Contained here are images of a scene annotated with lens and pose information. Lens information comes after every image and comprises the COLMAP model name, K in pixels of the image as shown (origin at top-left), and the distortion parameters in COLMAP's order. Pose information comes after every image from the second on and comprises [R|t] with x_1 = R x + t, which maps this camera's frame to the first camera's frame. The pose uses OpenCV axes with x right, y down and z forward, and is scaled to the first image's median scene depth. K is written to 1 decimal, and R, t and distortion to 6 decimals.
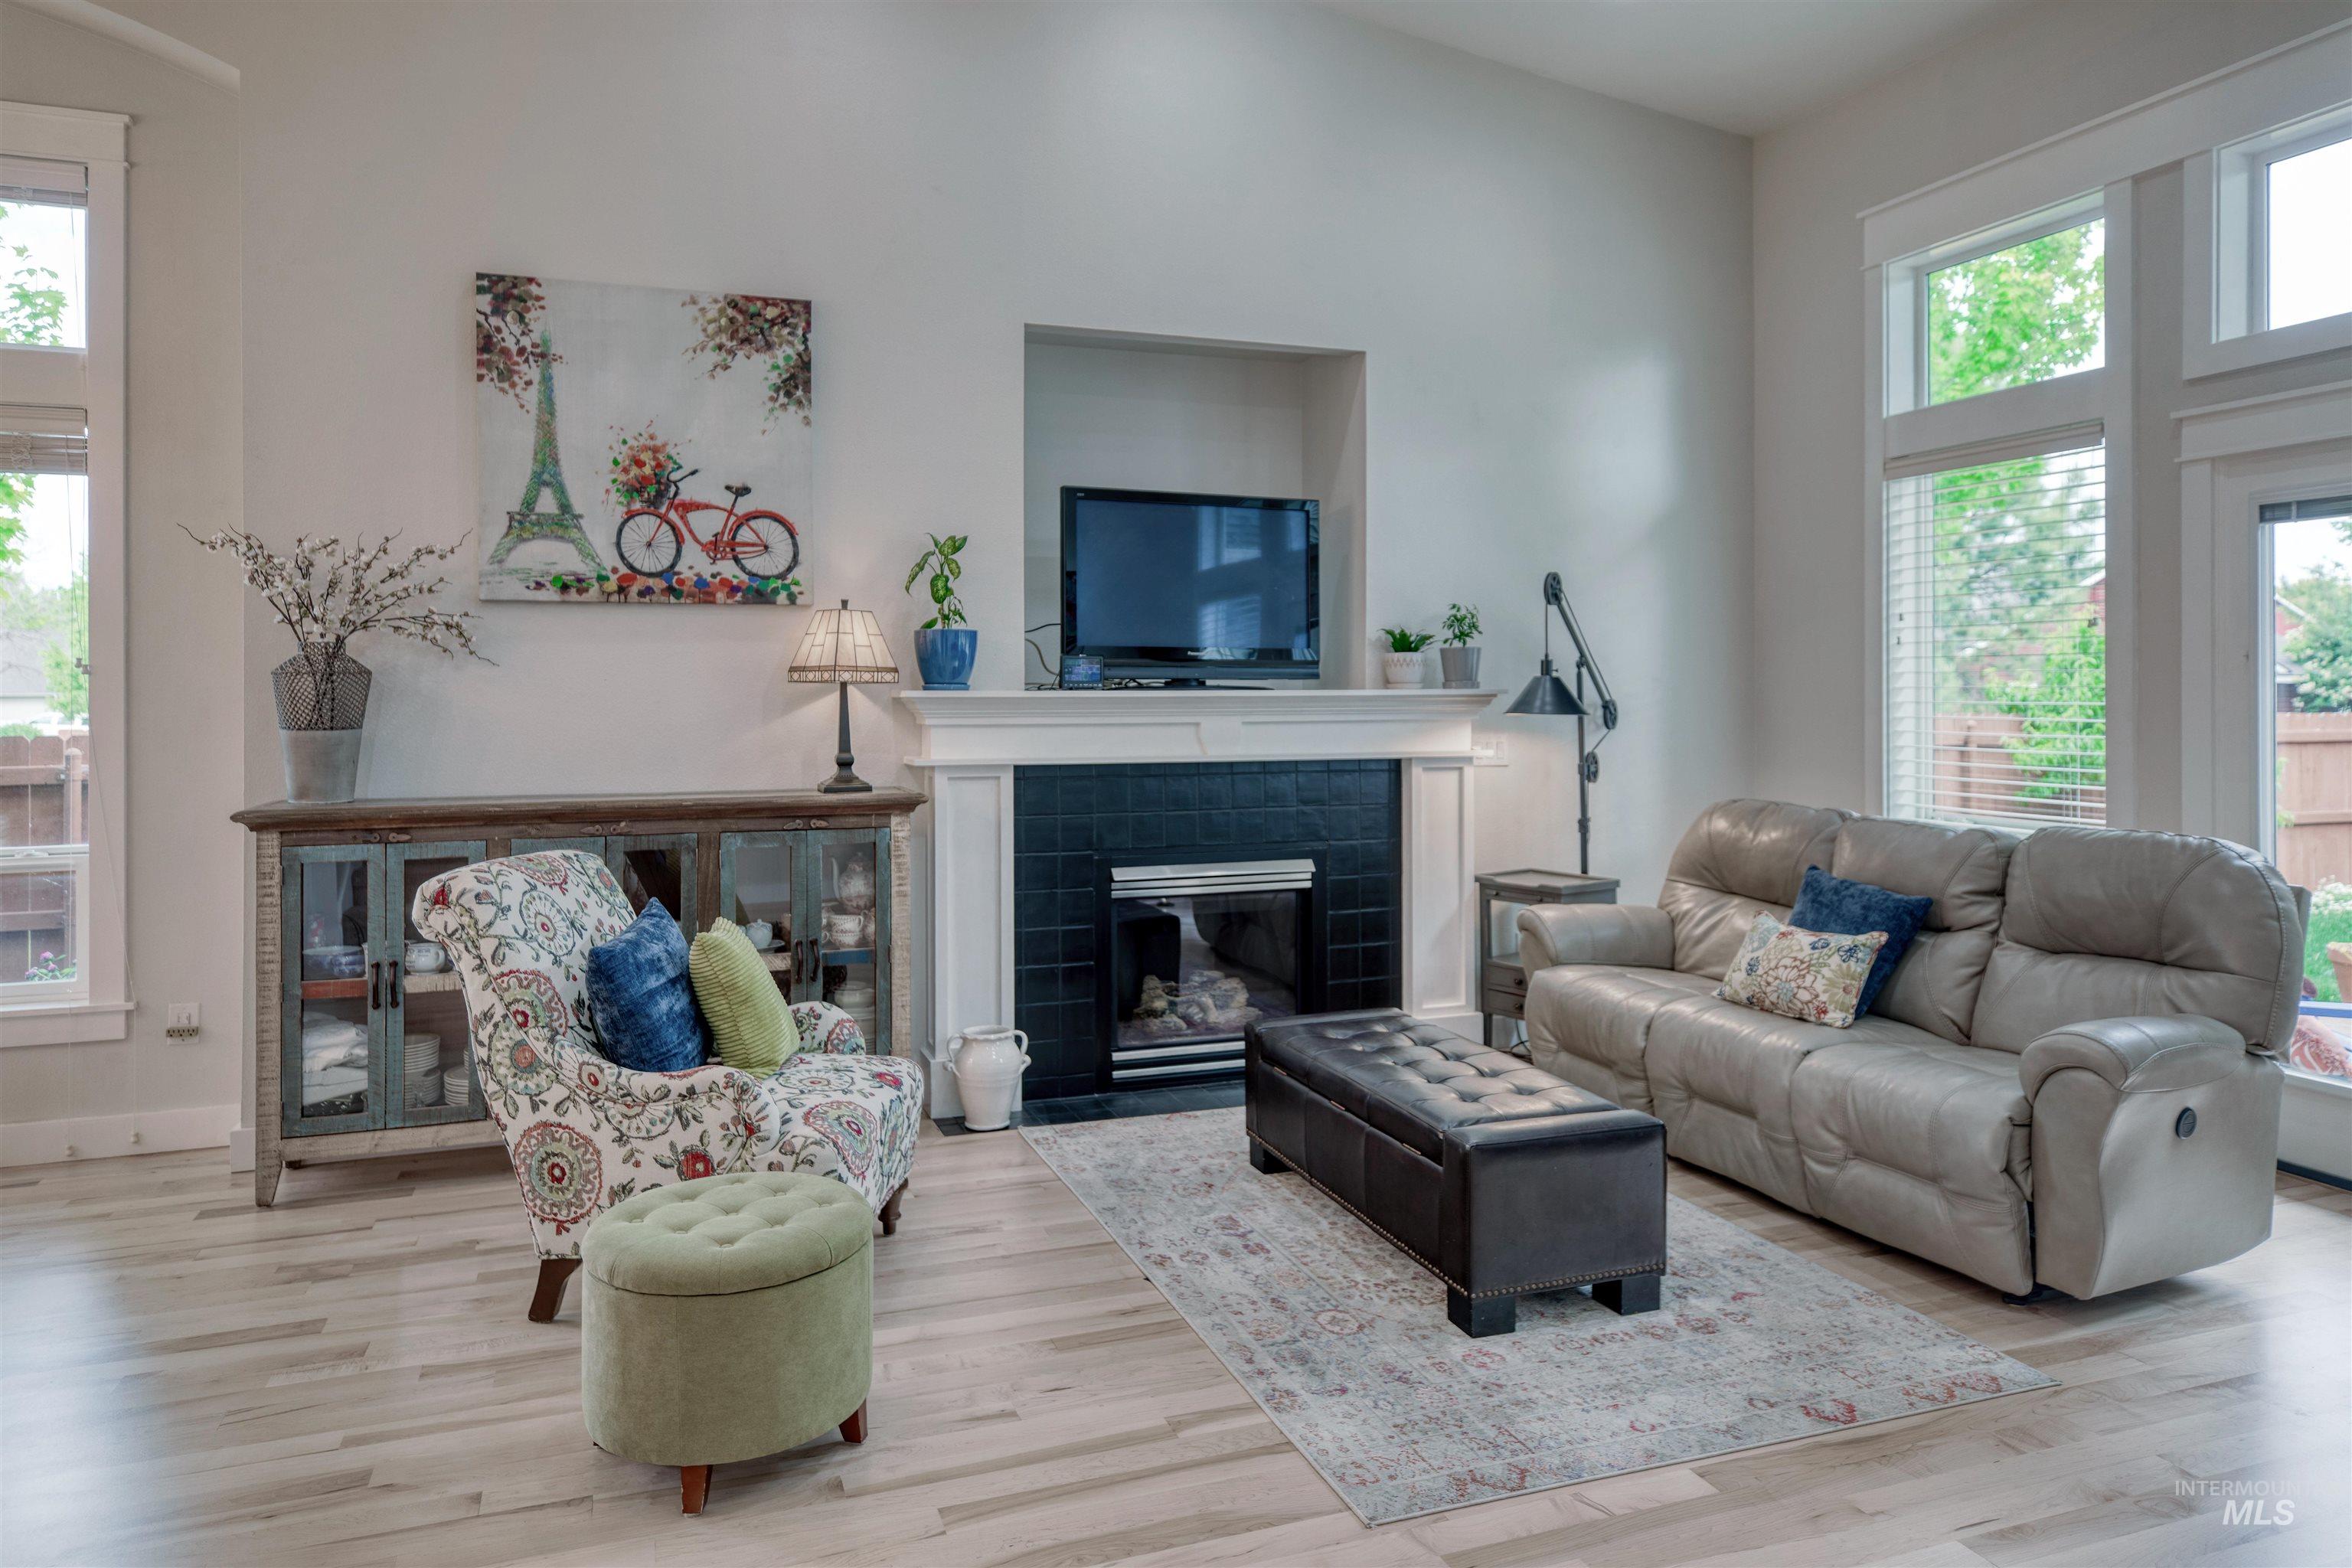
lens RADIAL K [[1497.2, 0, 1167.9], [0, 1497.2, 693.3], [0, 0, 1]] dist [0.006881, 0.000349]
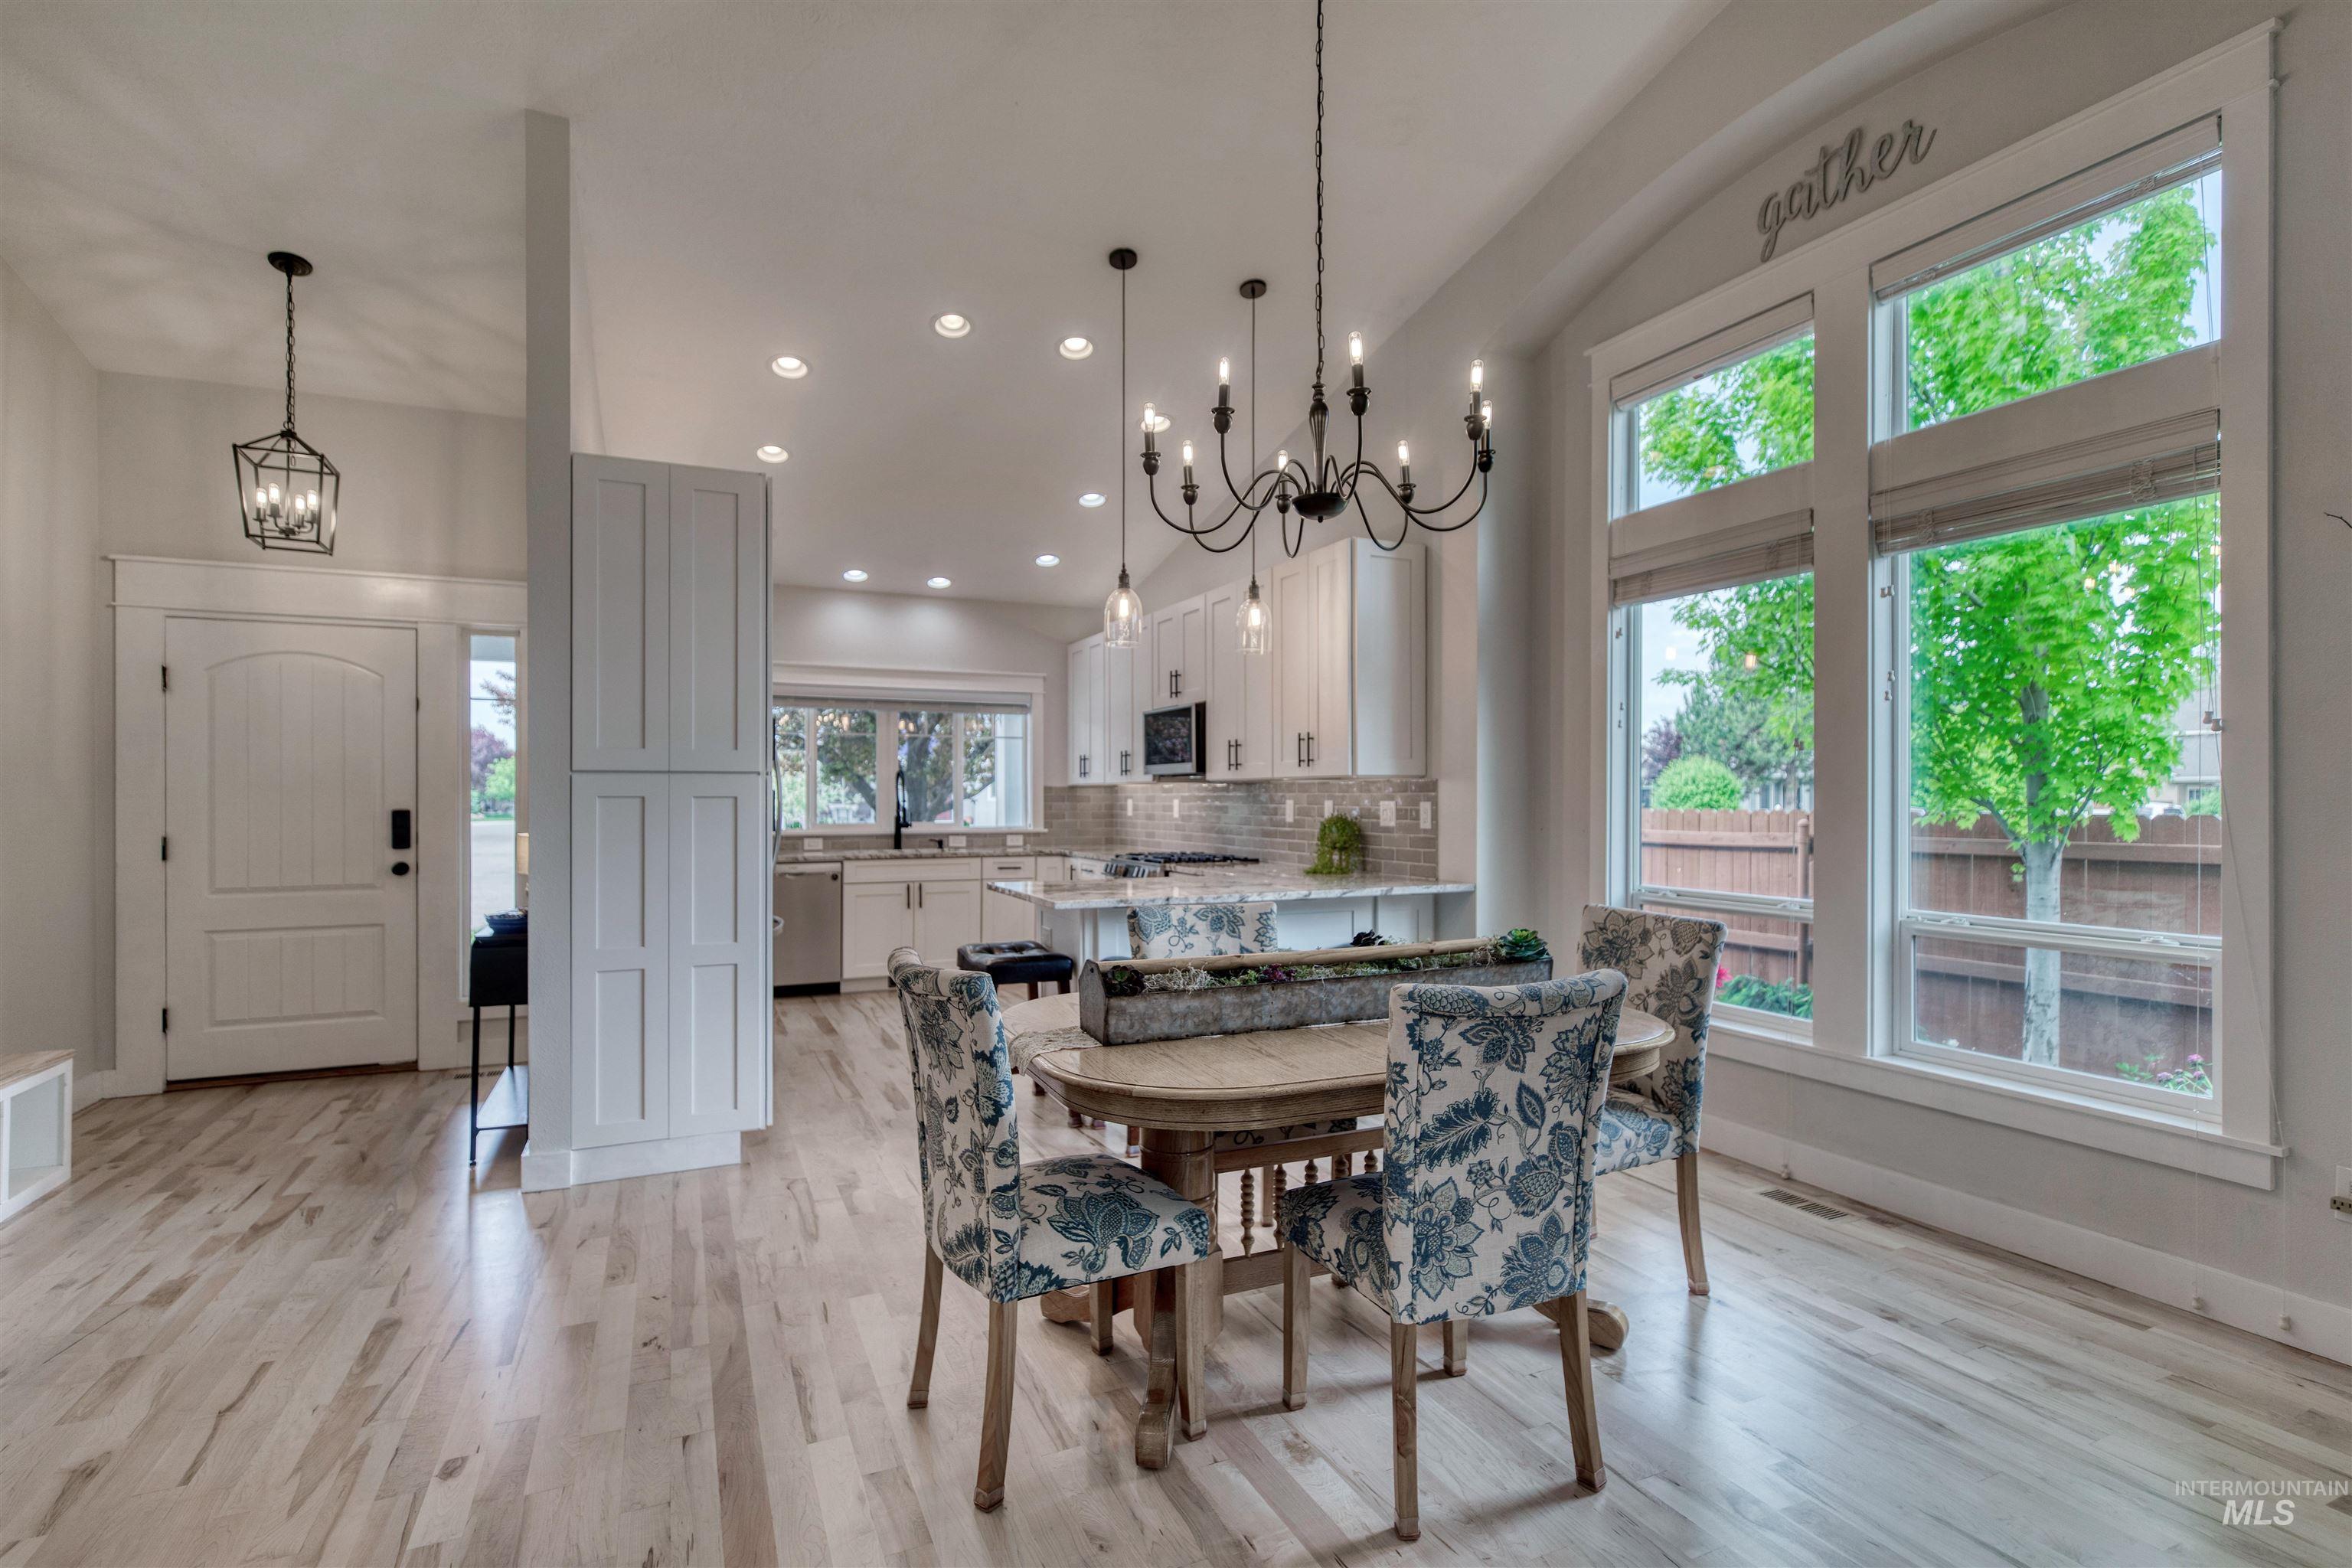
lens RADIAL K [[1113.0, 0, 1180.0], [0, 1113.0, 794.4], [0, 0, 1]] dist [-0.003143, 0.000209]
pose [[0.082100, 0.002349, -0.996621, -0.157360], [0.001169, 0.999996, 0.002454, 0.018651], [0.996623, -0.001366, 0.082097, 0.375073]]
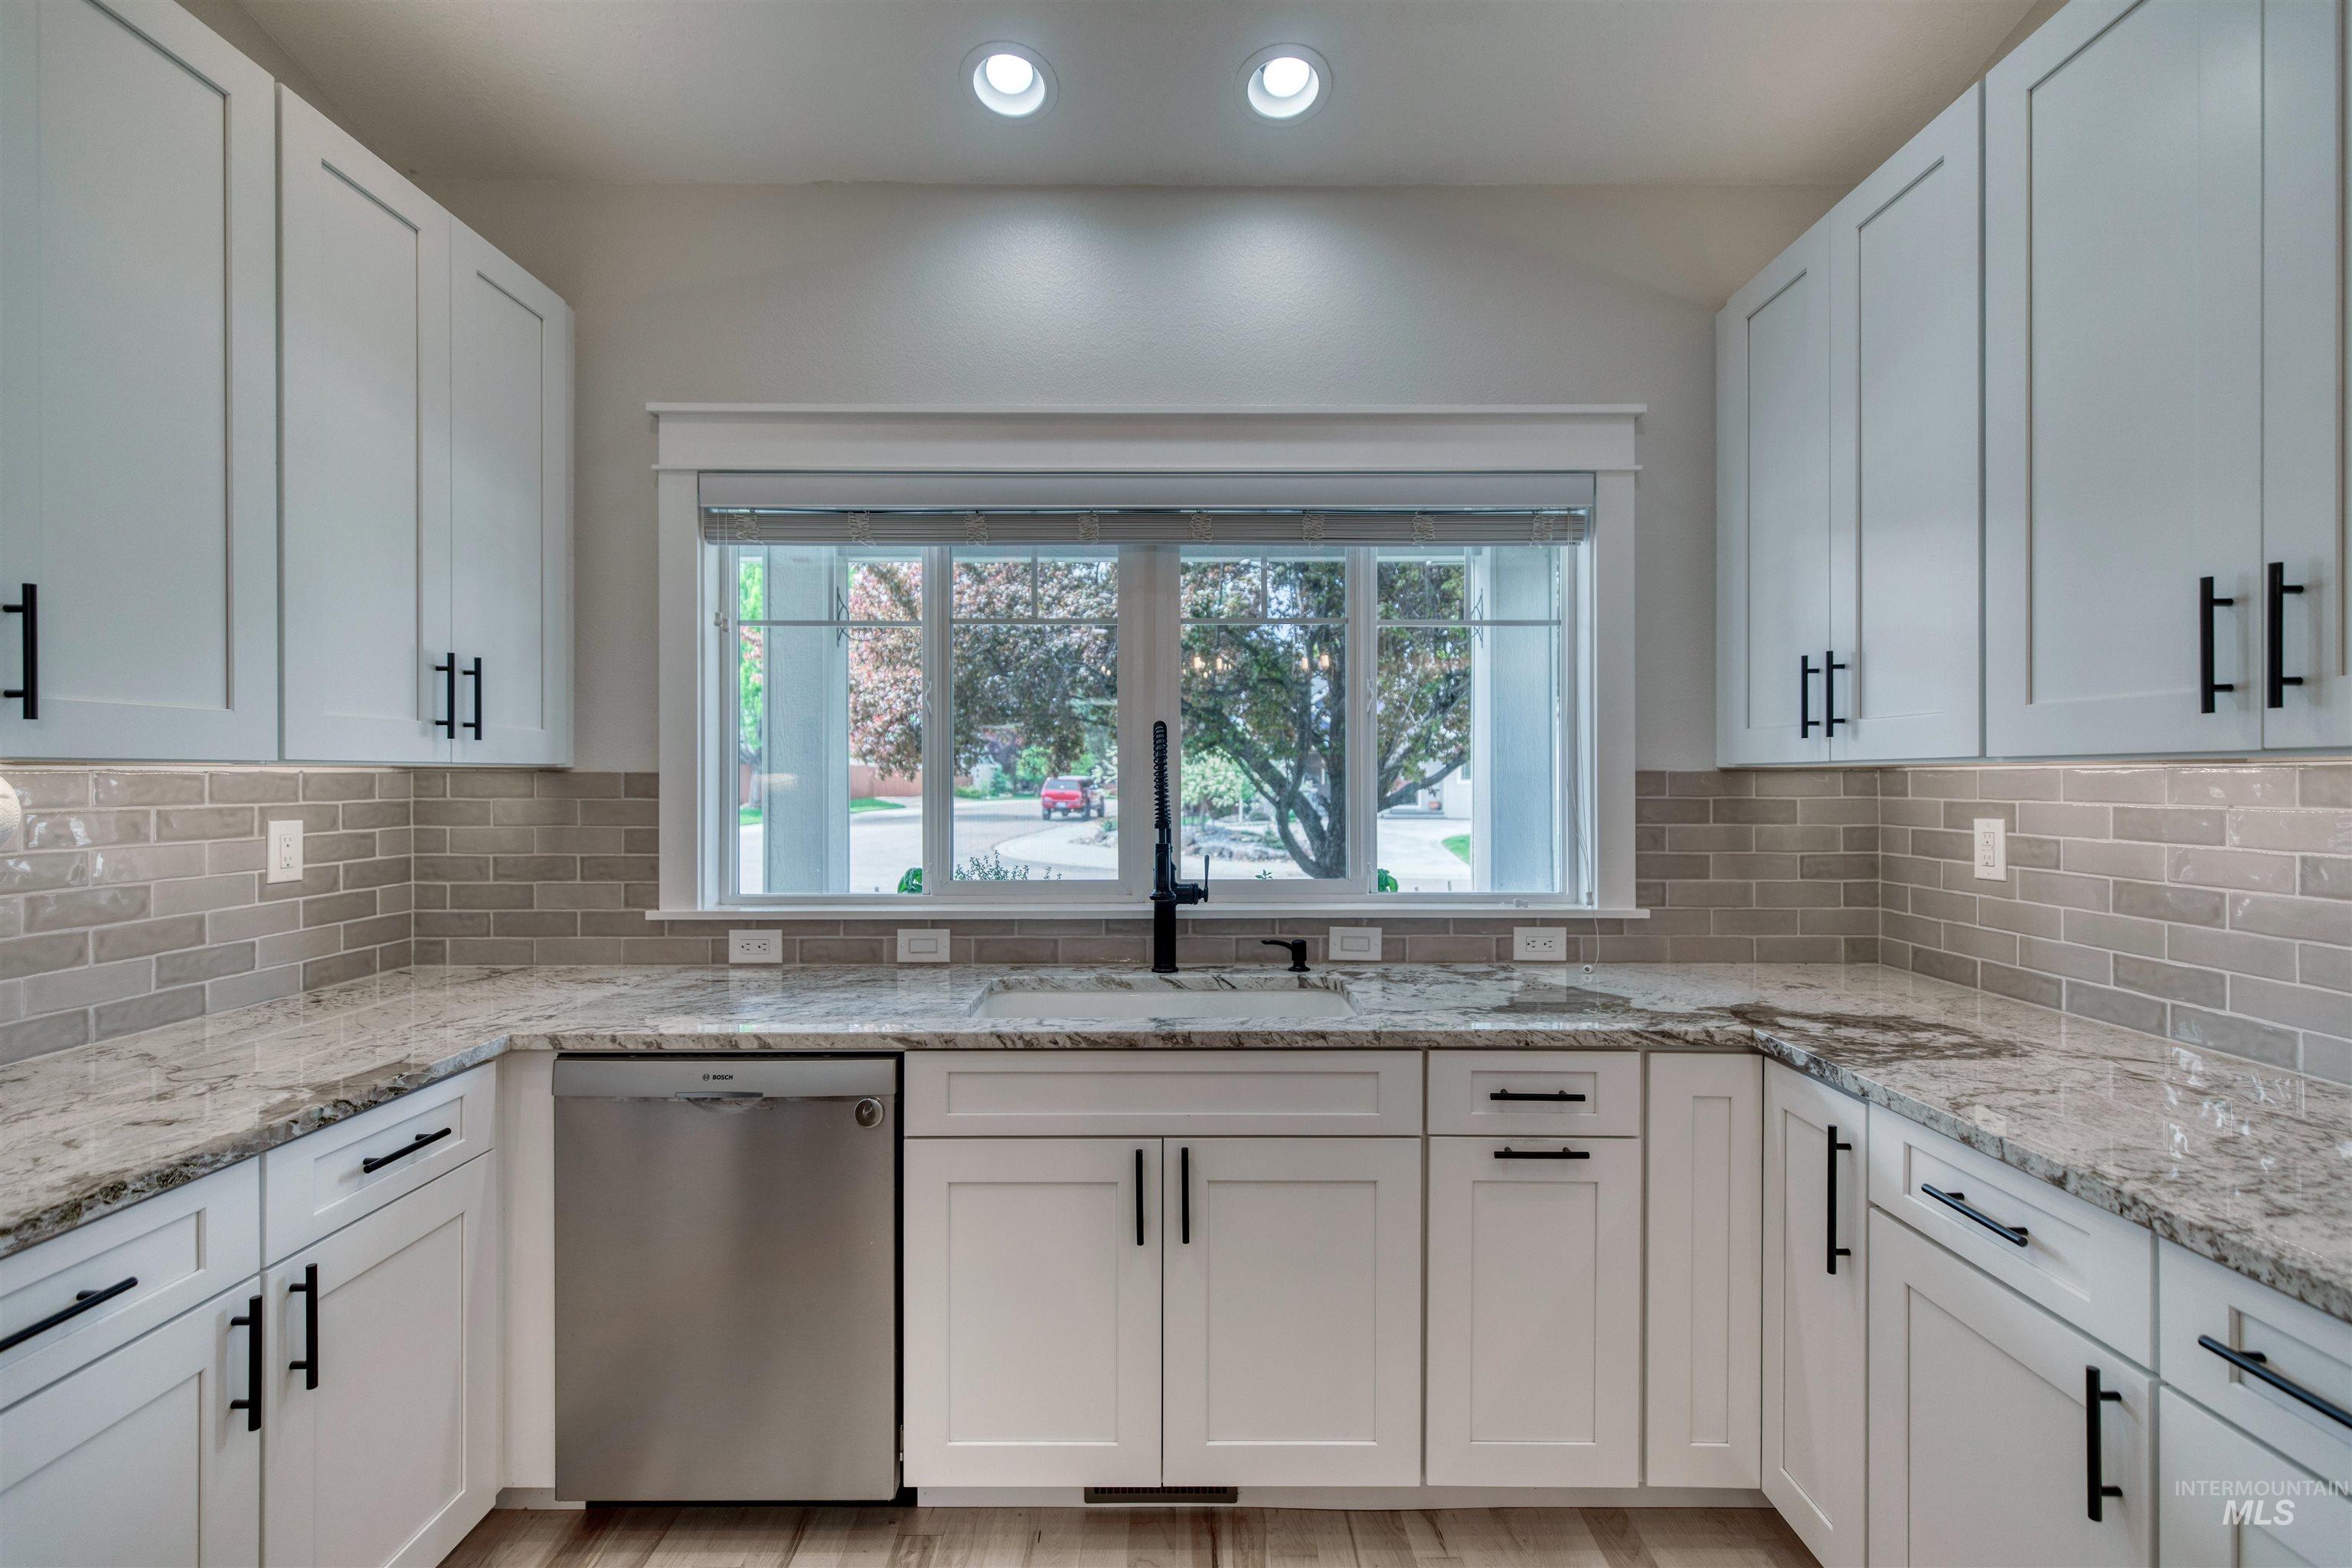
lens RADIAL K [[1071.8, 0, 1169.9], [0, 1071.8, 781.5], [0, 0, 1]] dist [0.004037, 0.000679]
pose [[-0.343135, 0.007389, -0.939257, -1.407353], [0.003489, 0.999972, 0.006592, 0.010642], [0.939280, -0.001015, -0.343151, 0.266542]]
